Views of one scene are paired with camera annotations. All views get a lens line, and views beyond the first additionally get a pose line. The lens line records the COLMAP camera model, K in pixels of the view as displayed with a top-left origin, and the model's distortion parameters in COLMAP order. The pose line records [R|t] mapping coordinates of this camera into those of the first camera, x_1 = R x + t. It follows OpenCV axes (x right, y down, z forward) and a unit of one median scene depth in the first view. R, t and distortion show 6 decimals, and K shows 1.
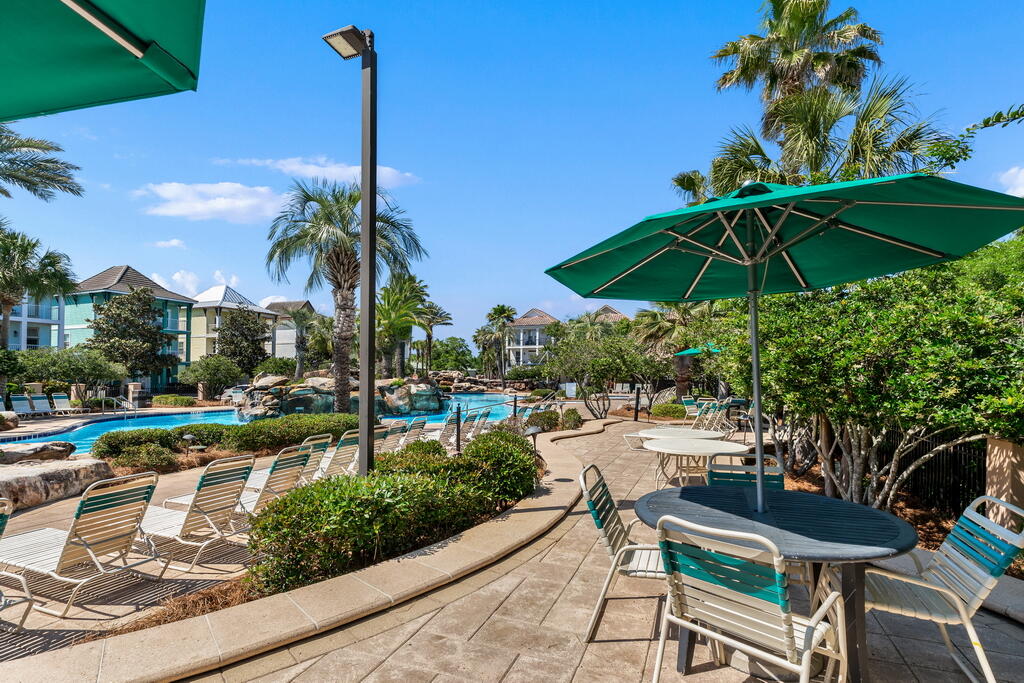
lens RADIAL K [[507.5, 0, 512.1], [0, 507.5, 342.7], [0, 0, 1]] dist [0.002663, 0.003226]
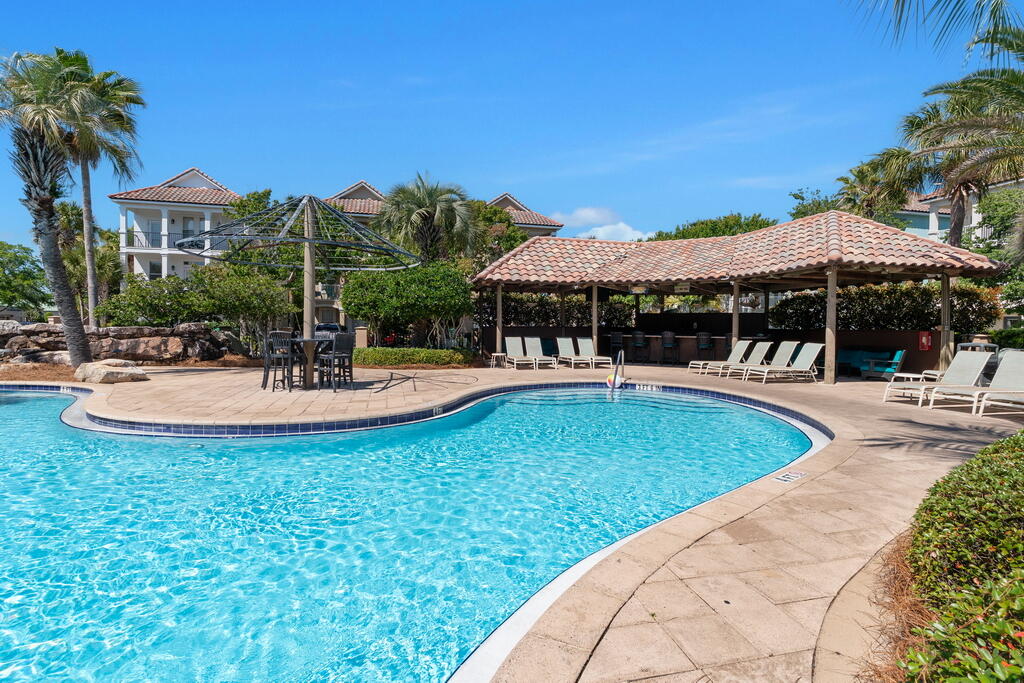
lens RADIAL K [[507.5, 0, 512.1], [0, 507.5, 345.5], [0, 0, 1]] dist [0.002663, 0.003226]
pose [[0.815910, -0.015971, 0.577959, 0.007913], [-0.047671, 0.994357, 0.094775, 0.034058], [-0.576211, -0.104879, 0.810544, 0.462116]]
